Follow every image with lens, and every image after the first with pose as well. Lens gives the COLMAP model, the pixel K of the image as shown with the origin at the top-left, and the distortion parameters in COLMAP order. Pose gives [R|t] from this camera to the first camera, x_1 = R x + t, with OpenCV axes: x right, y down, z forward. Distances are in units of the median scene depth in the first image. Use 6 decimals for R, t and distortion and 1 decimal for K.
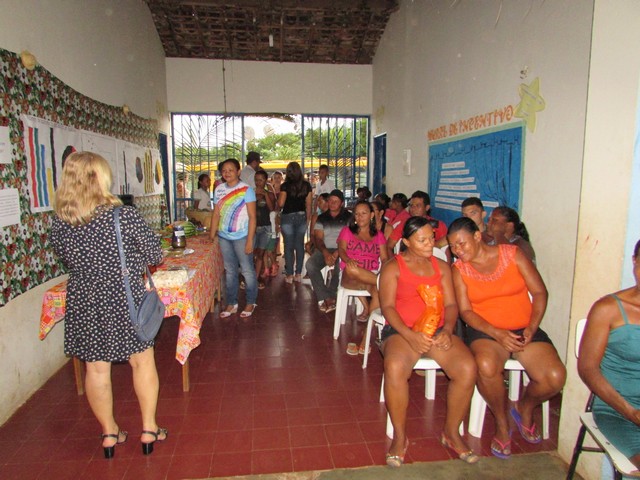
lens RADIAL K [[442.9, 0, 320.0], [0, 442.9, 240.0], [0, 0, 1]] dist [-0.005933, -0.002872]
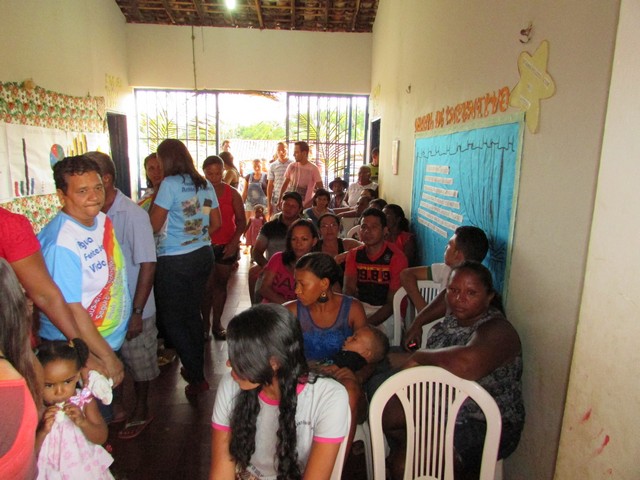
lens RADIAL K [[434.5, 0, 320.8], [0, 434.5, 245.0], [0, 0, 1]] dist [-0.059102, 0.029224]
pose [[0.994589, 0.050305, -0.090899, 0.117439], [-0.044040, 0.996598, 0.069662, -0.055722], [0.094094, -0.065281, 0.993421, 0.177623]]
